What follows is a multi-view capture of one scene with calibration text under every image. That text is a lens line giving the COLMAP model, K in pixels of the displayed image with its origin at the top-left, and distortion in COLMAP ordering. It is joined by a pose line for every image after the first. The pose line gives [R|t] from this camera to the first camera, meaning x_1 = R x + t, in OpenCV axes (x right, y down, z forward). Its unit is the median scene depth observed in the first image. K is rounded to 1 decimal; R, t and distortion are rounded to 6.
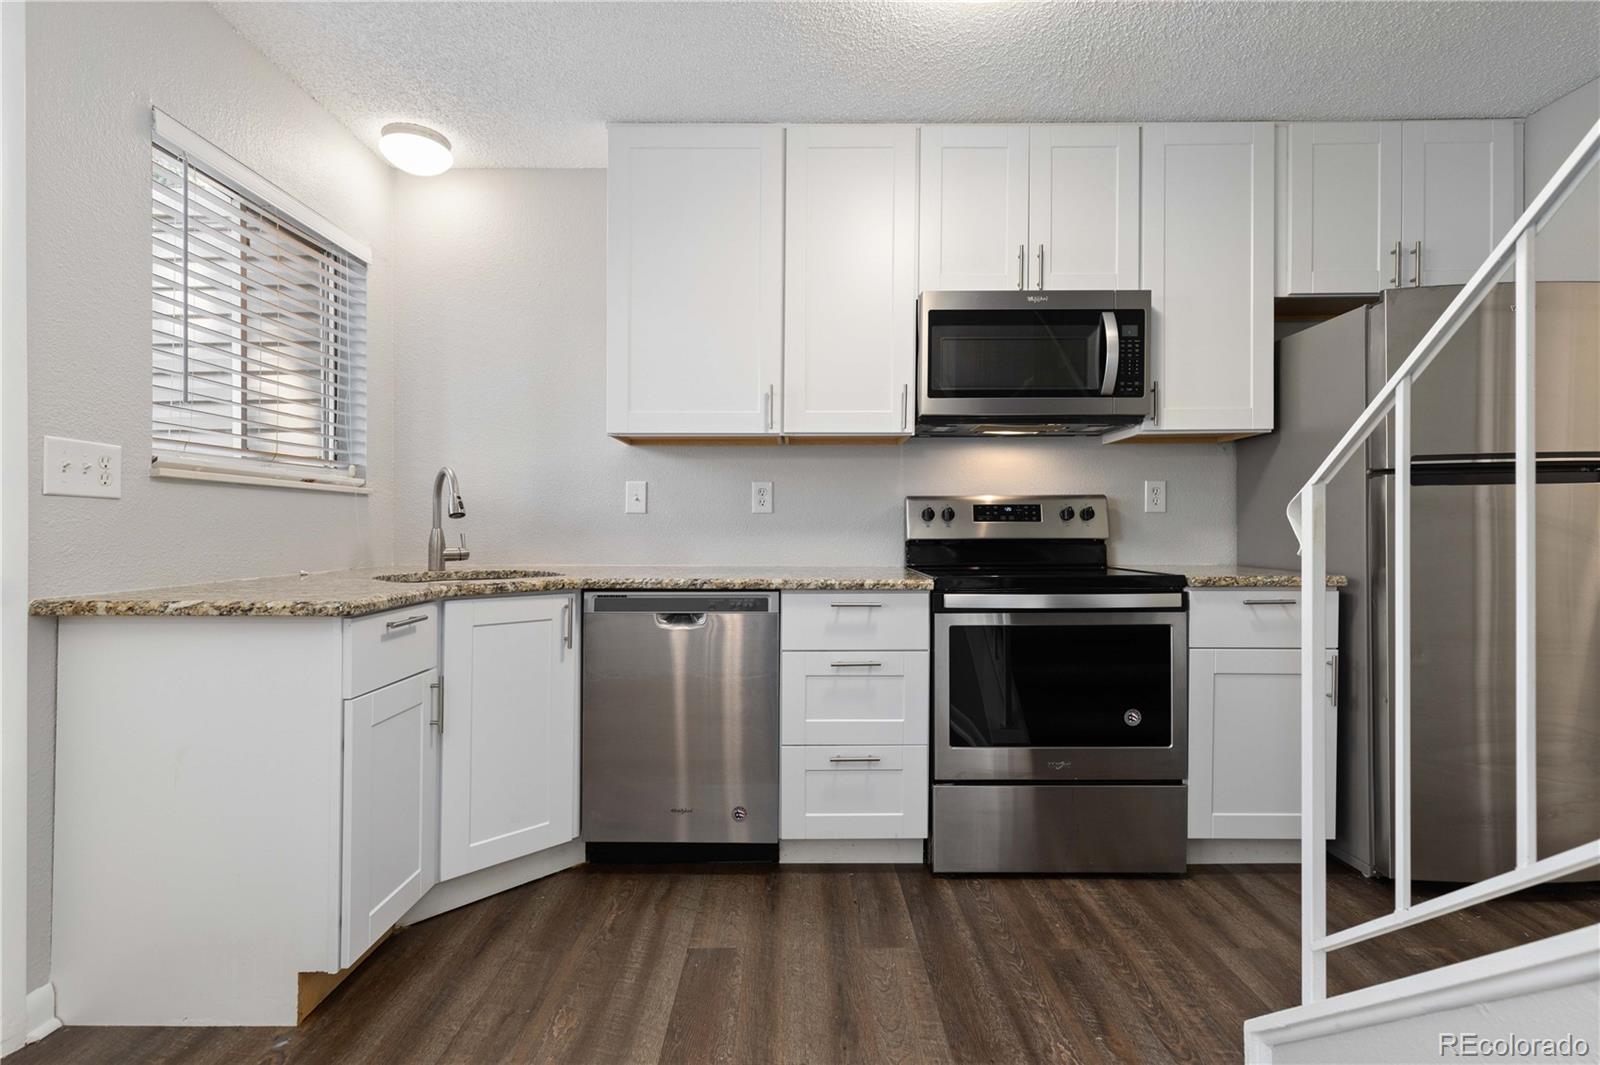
lens RADIAL K [[725.6, 0, 793.2], [0, 725.6, 535.9], [0, 0, 1]] dist [0.007551, -0.000675]
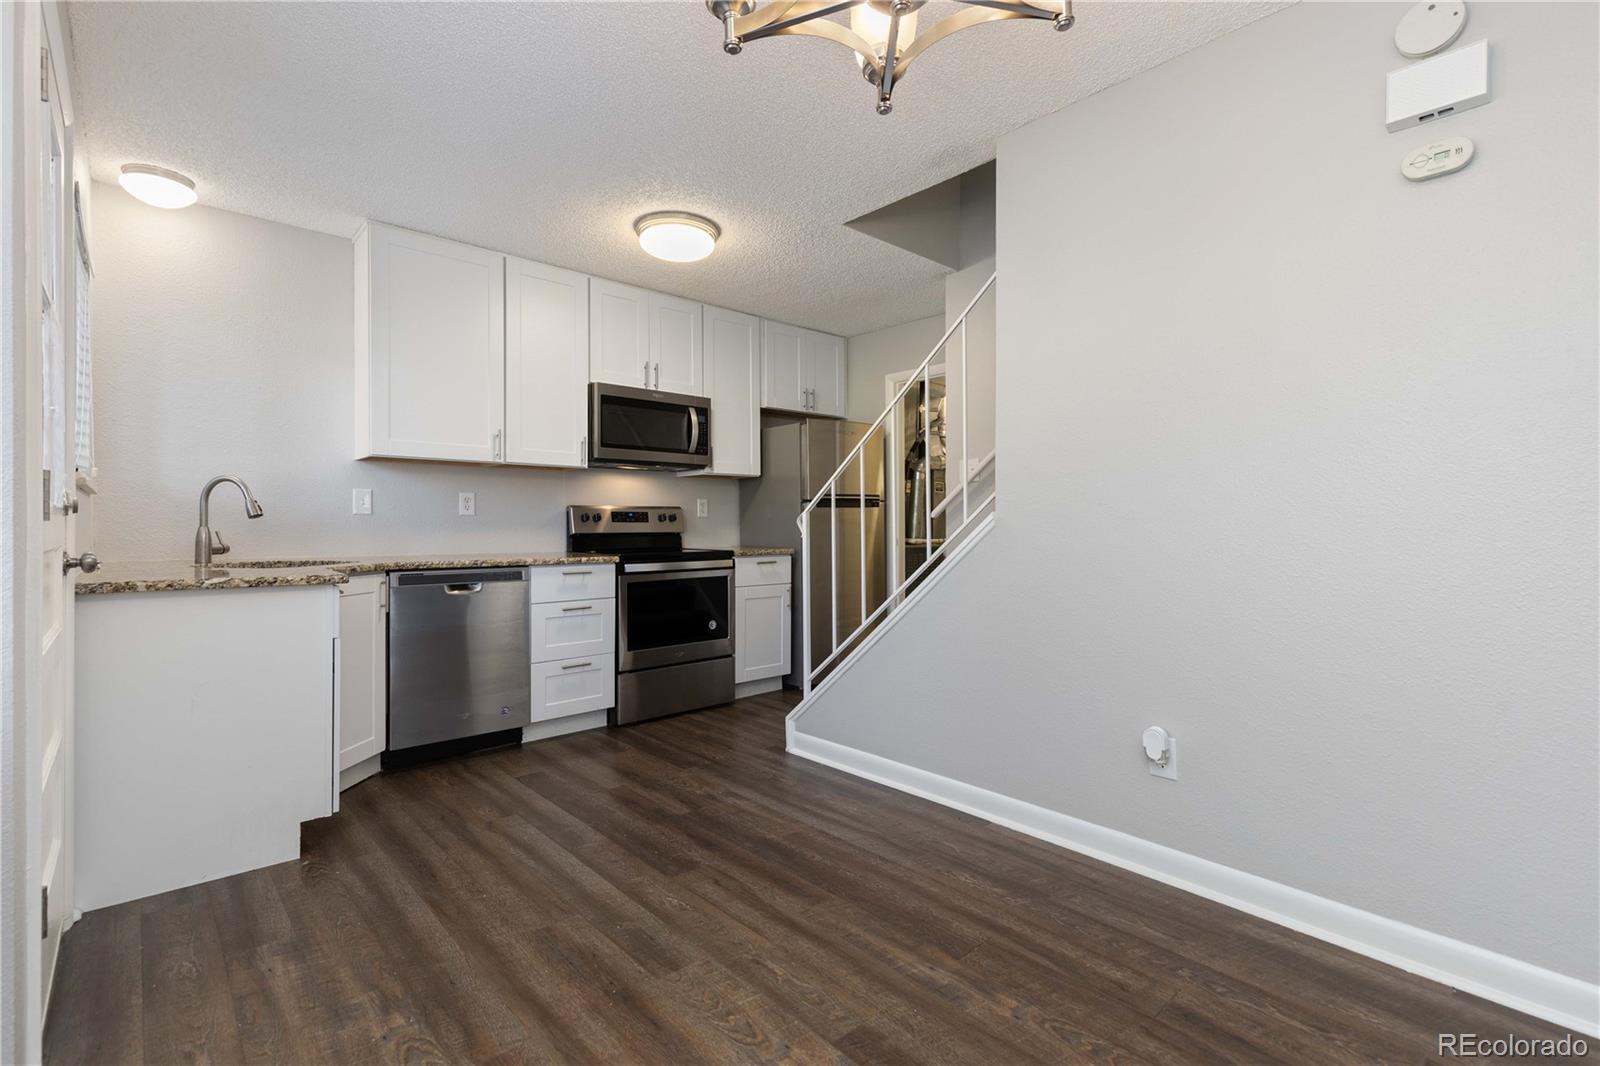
lens RADIAL K [[725.6, 0, 789.5], [0, 725.6, 526.8], [0, 0, 1]] dist [0.007551, -0.000675]
pose [[0.743999, -0.000193, 0.668180, -0.648398], [0.004952, 0.999974, -0.005225, 0.000875], [-0.668162, 0.007196, 0.743981, -0.553623]]
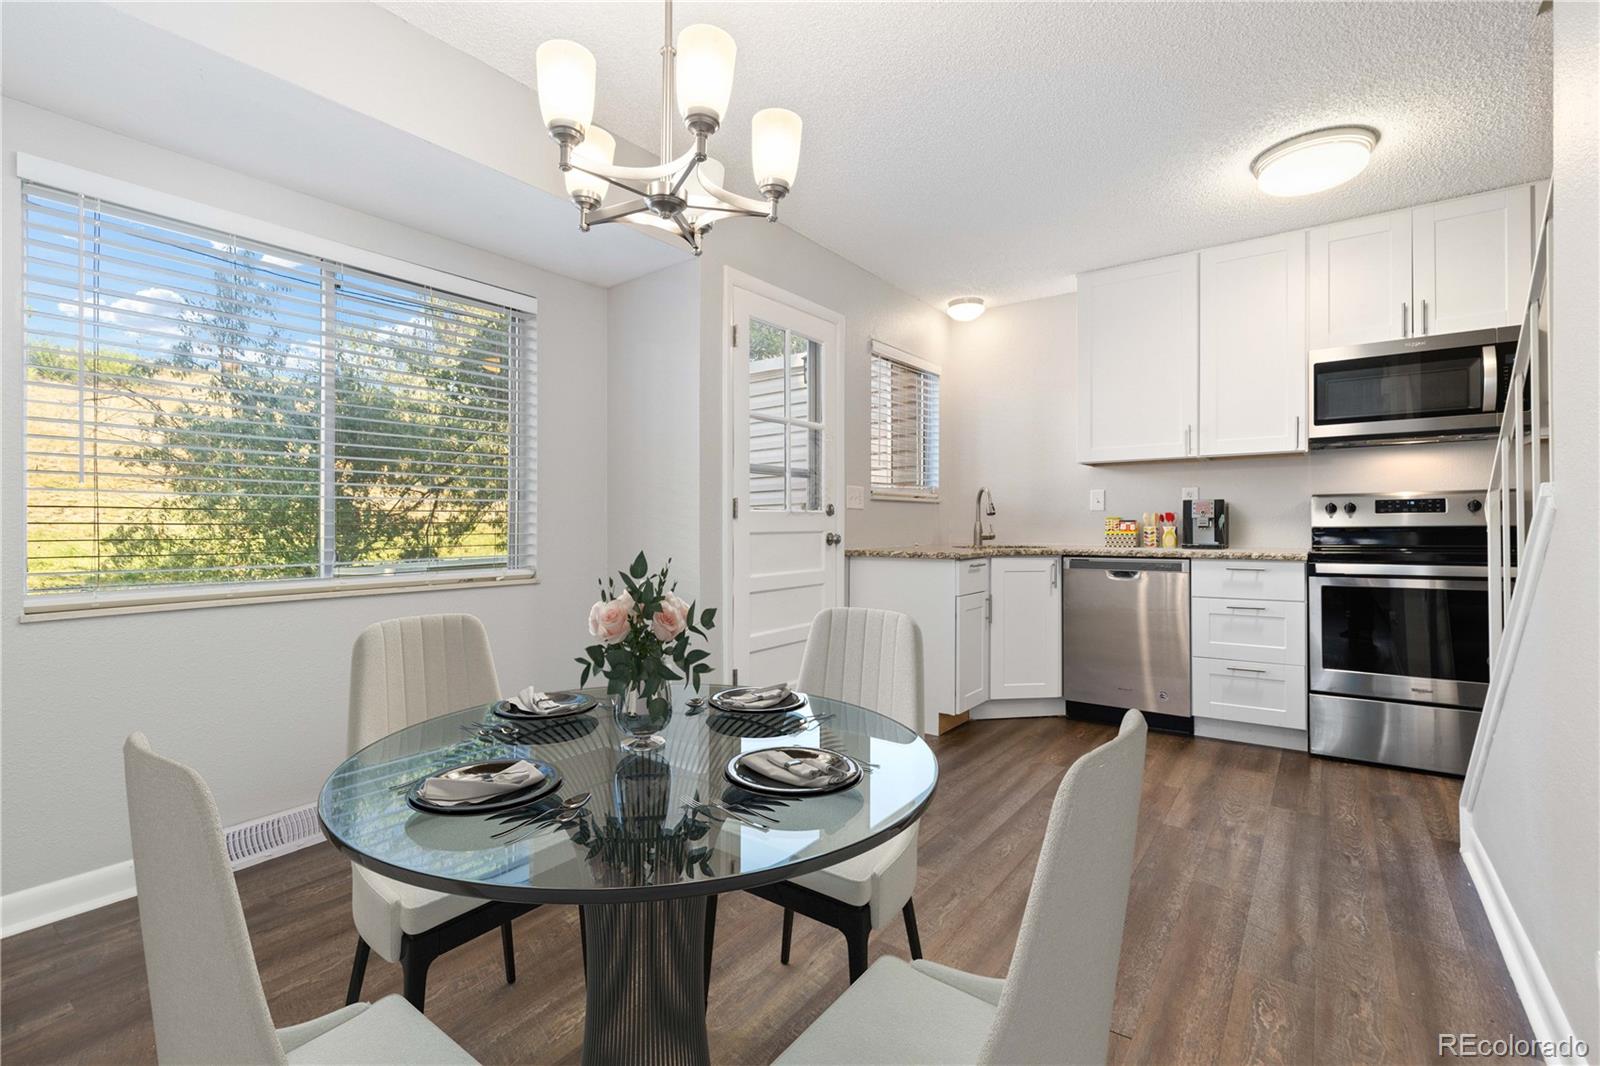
lens RADIAL K [[725.6, 0, 793.5], [0, 725.6, 517.9], [0, 0, 1]] dist [0.007551, -0.000675]
pose [[0.806615, -0.010277, -0.590988, 0.221726], [0.000158, 0.999853, -0.017171, 0.013093], [0.591077, 0.013757, 0.806498, -0.794023]]
